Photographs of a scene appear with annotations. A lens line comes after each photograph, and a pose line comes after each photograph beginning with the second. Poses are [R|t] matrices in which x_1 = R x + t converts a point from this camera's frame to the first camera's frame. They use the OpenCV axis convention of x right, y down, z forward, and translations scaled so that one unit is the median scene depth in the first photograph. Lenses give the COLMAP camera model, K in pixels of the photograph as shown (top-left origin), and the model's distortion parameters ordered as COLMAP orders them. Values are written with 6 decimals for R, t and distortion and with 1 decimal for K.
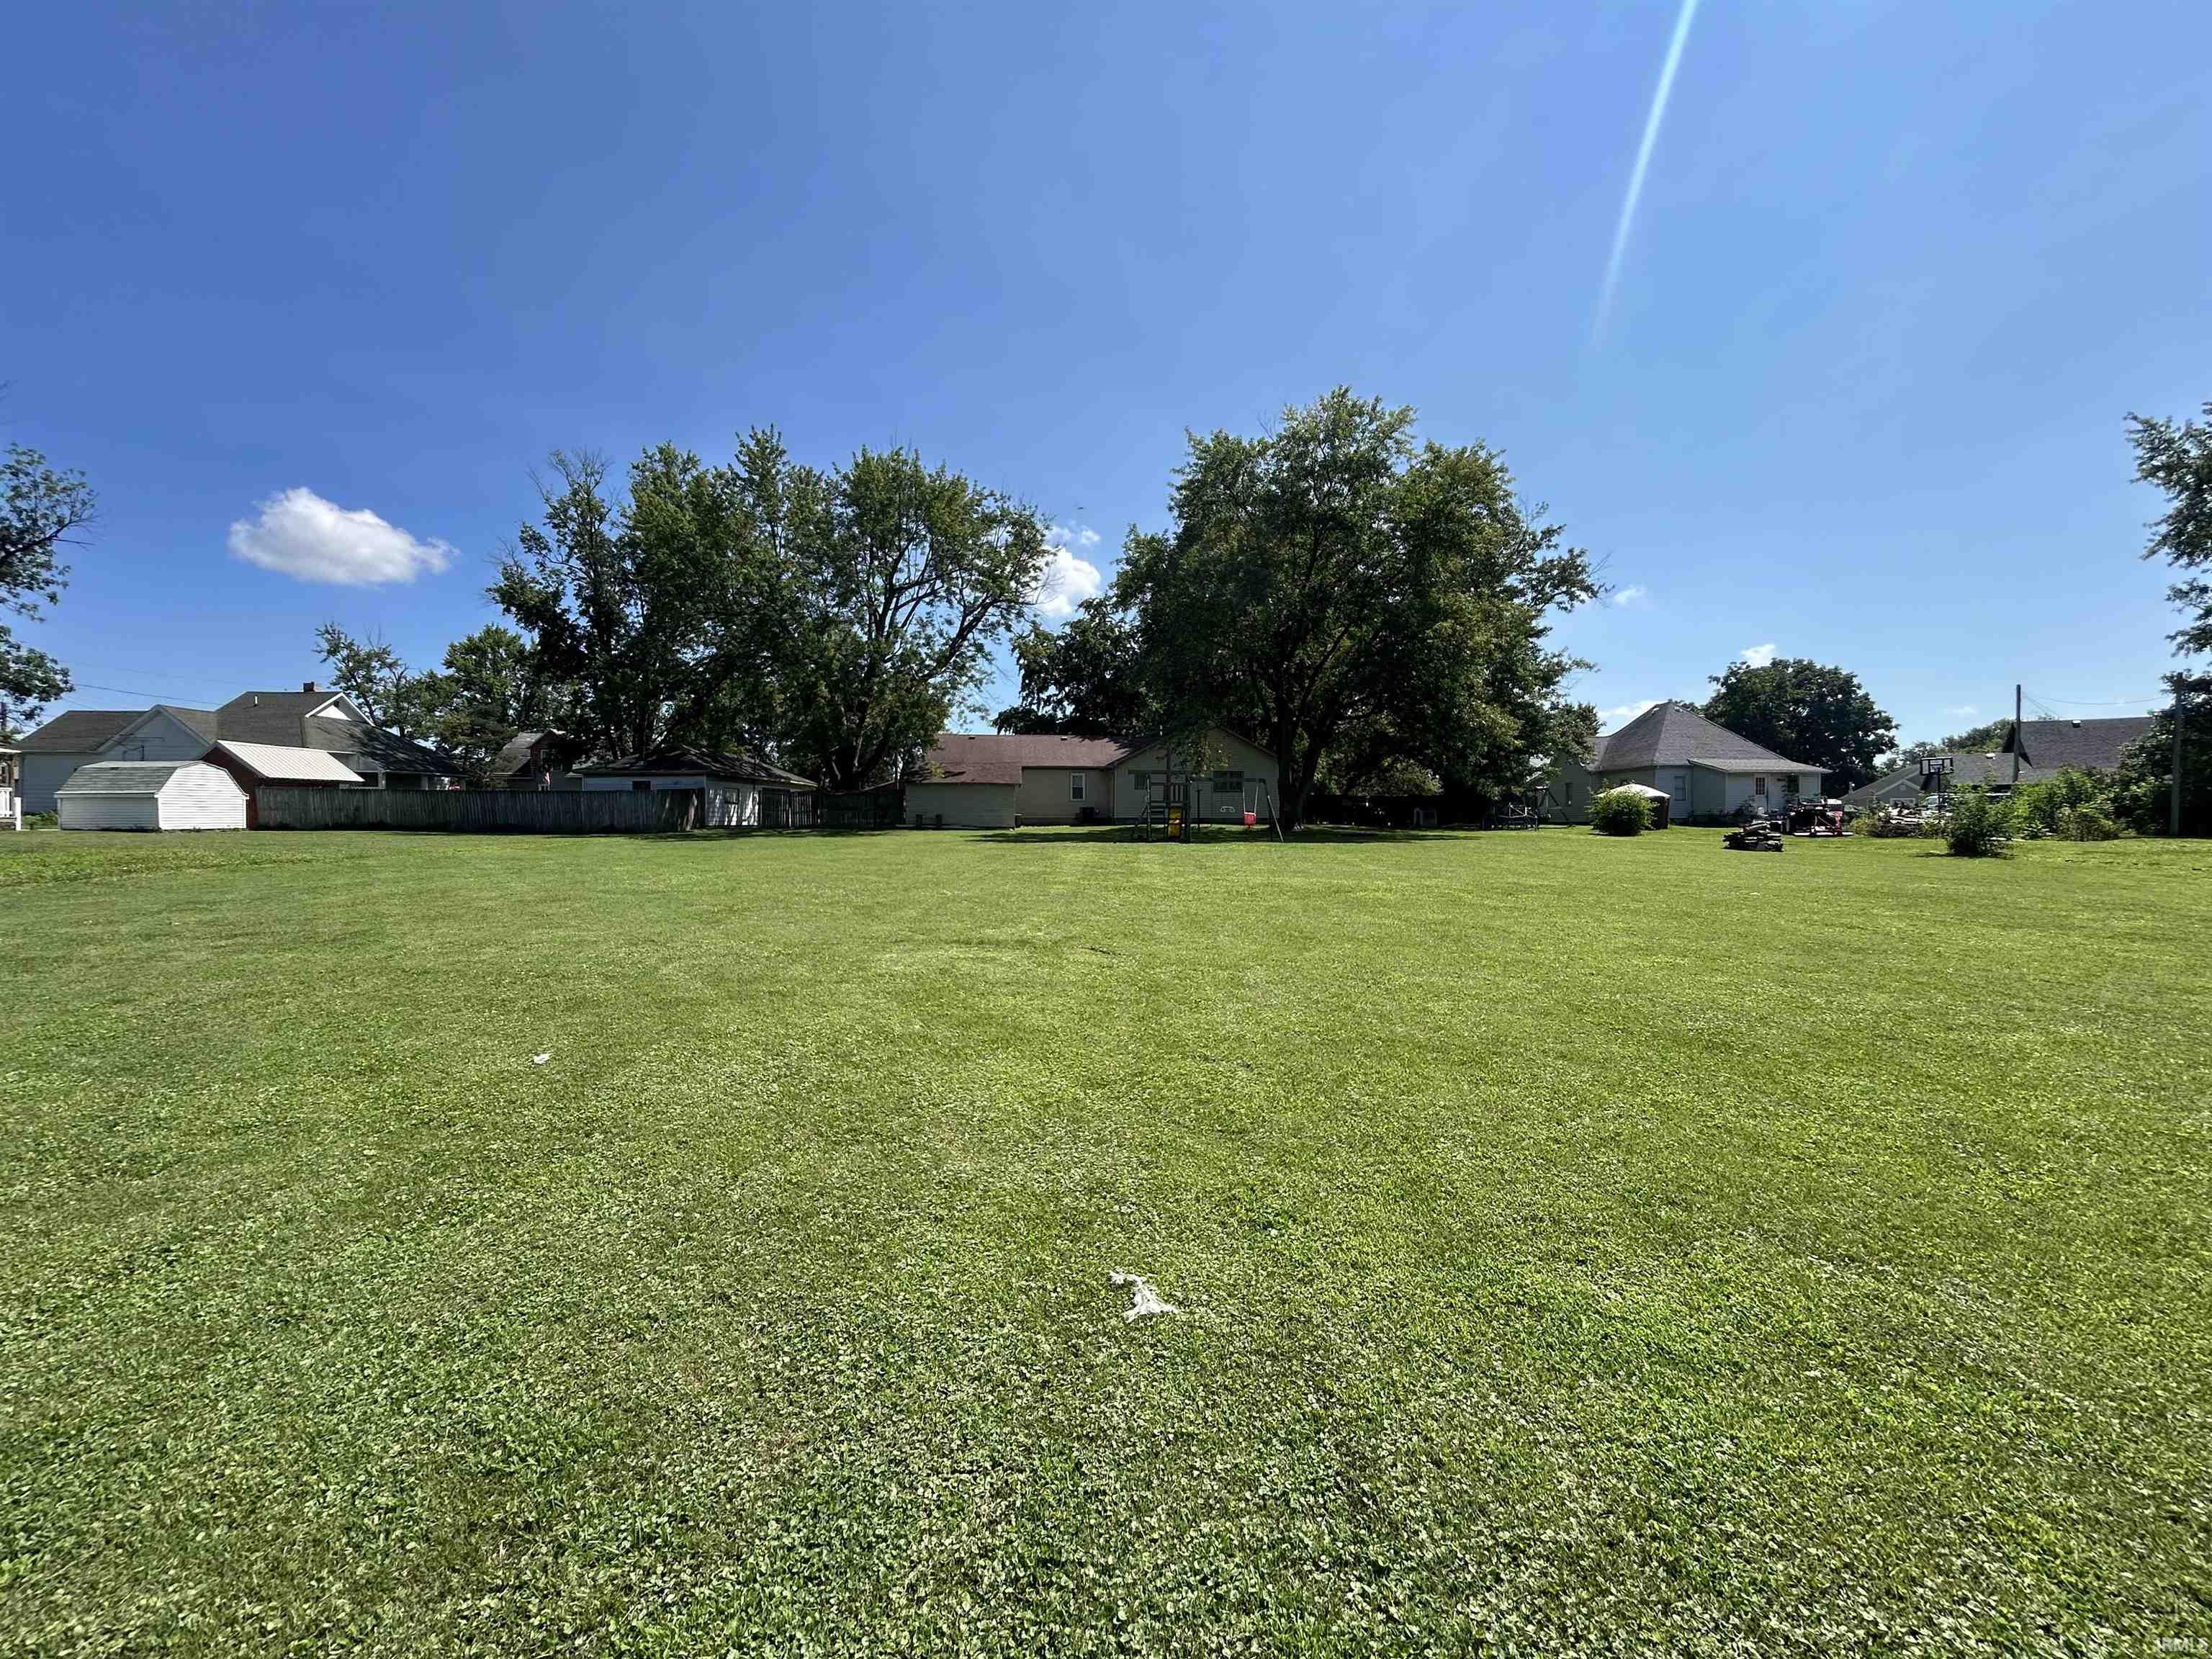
lens RADIAL K [[900.0, 0, 1106.0], [0, 900.0, 829.5], [0, 0, 1]] dist [-0.001445, 0.000919]
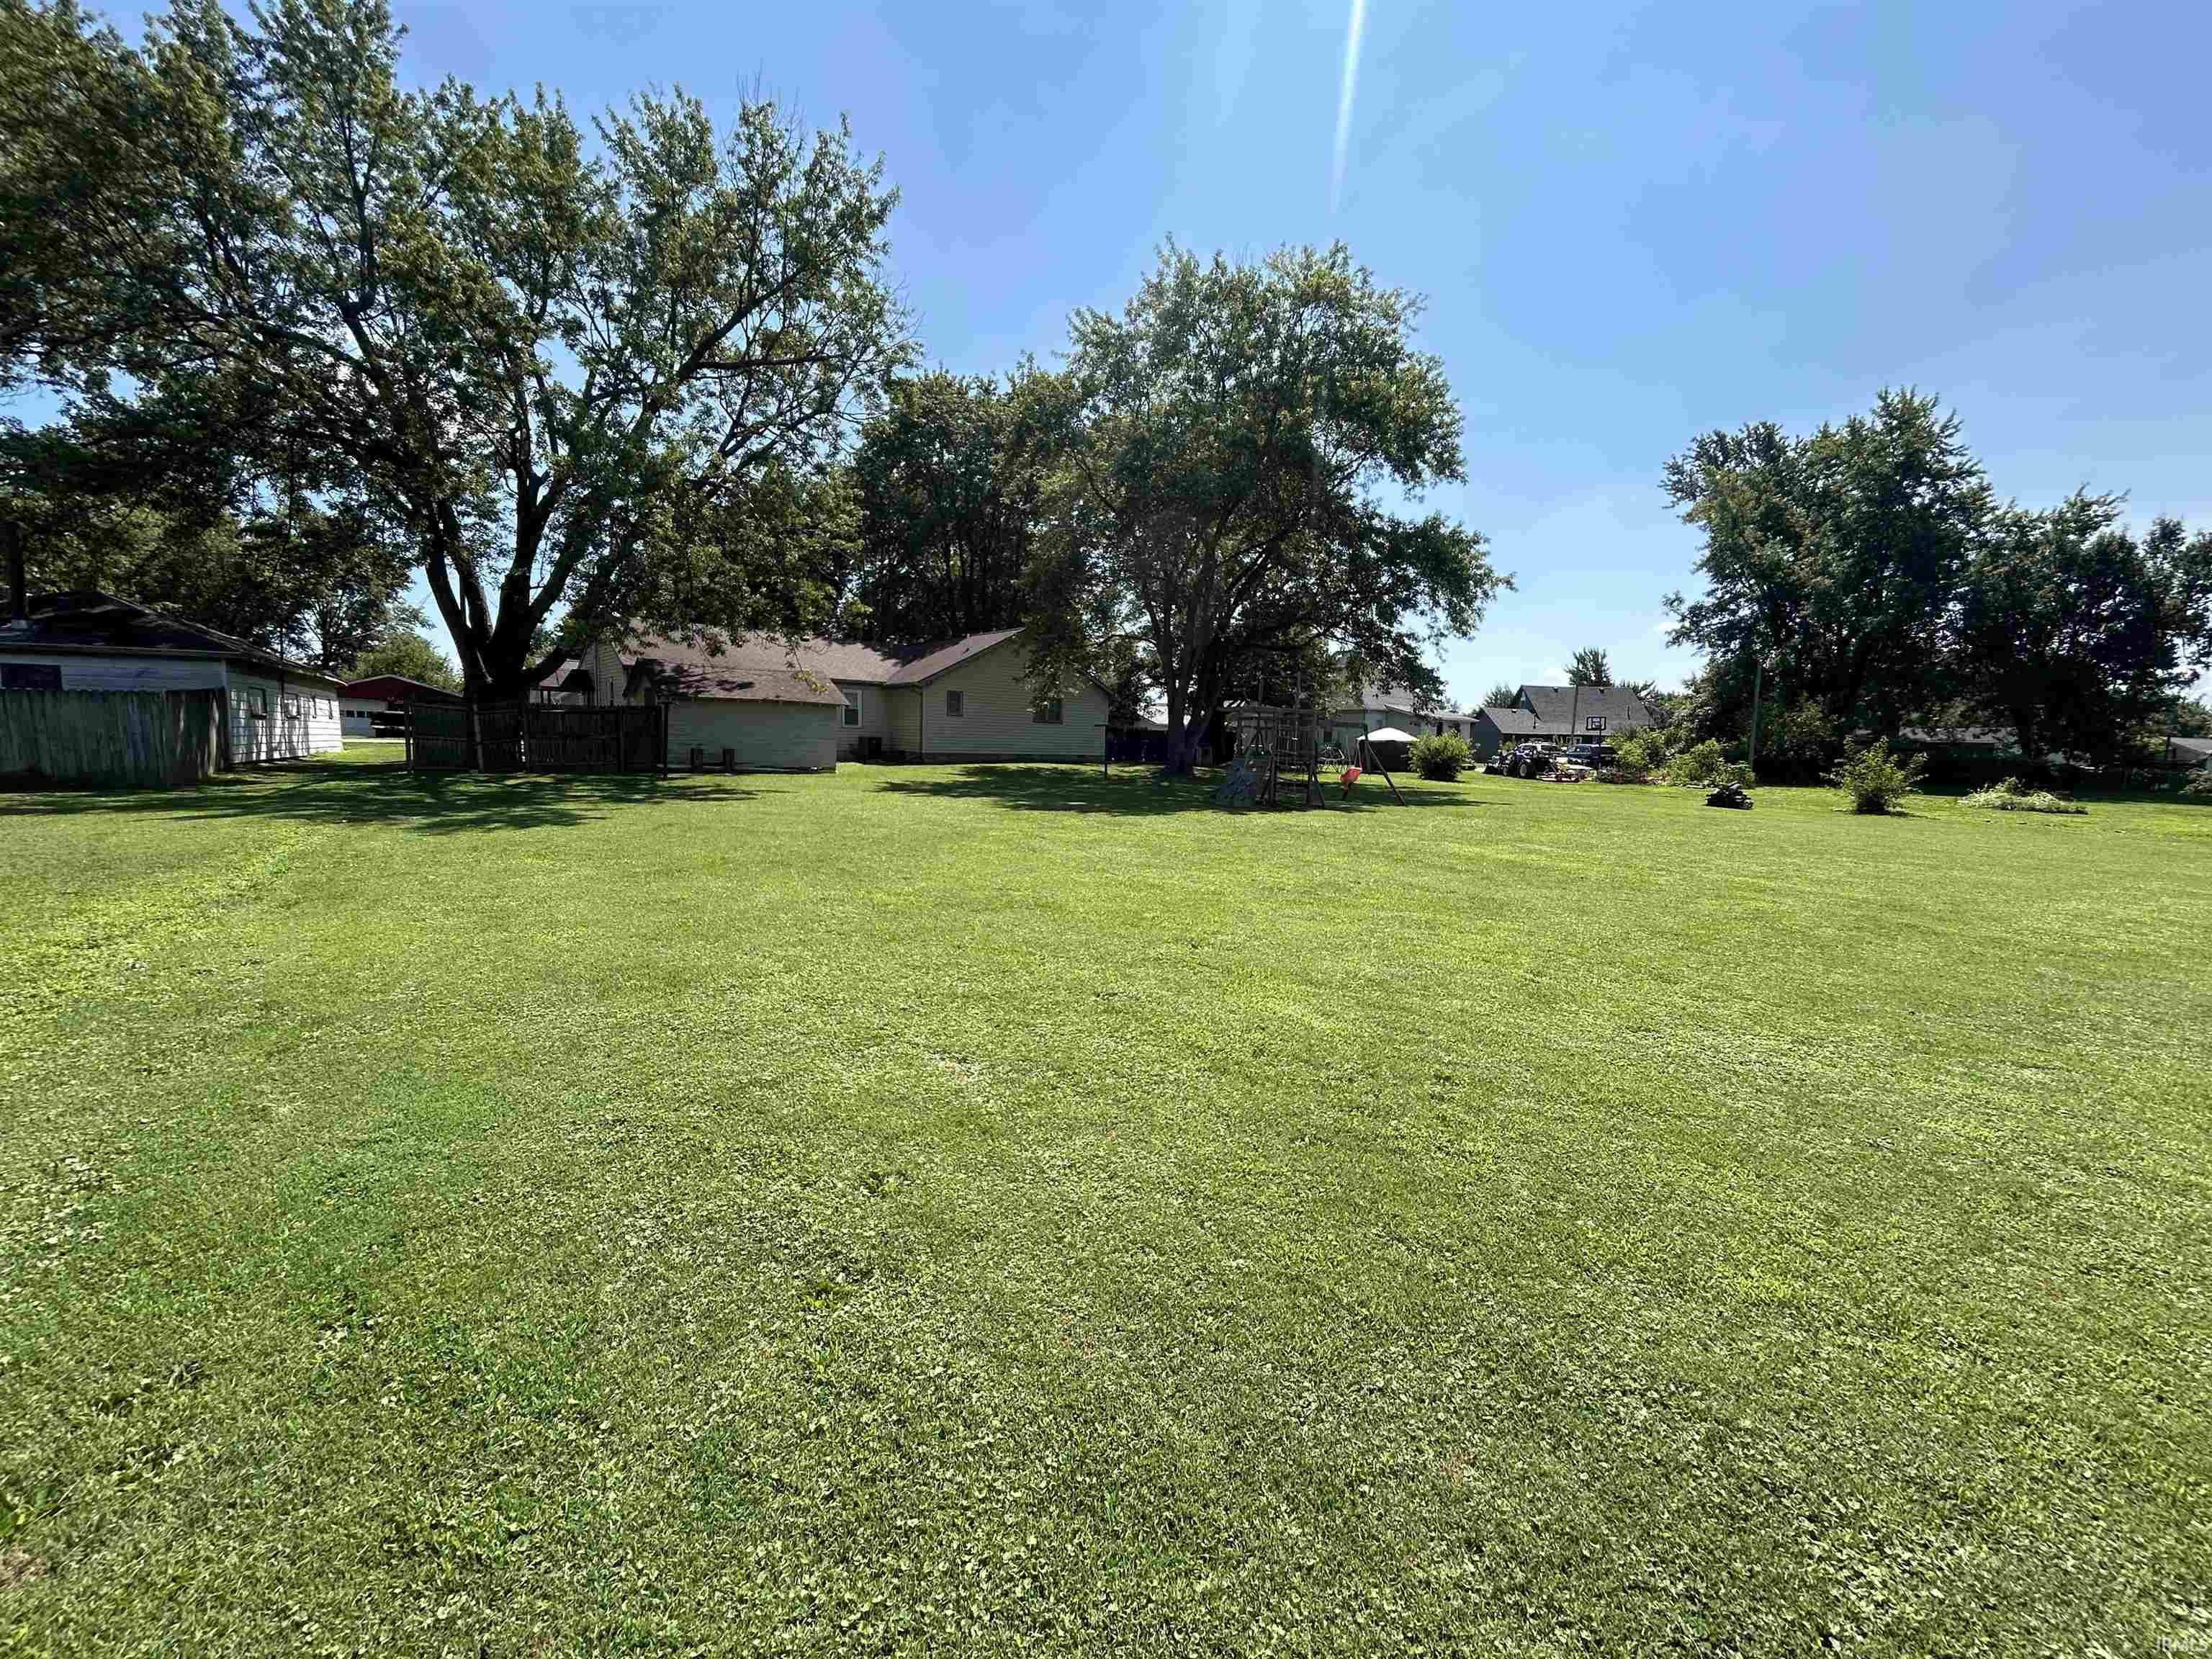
lens RADIAL K [[900.0, 0, 1106.0], [0, 900.0, 829.5], [0, 0, 1]] dist [-0.001445, 0.000919]
pose [[0.836889, -0.032316, 0.546418, -0.311175], [-0.017592, 0.996152, 0.085857, -0.019295], [-0.547090, -0.081466, 0.833100, 0.320515]]
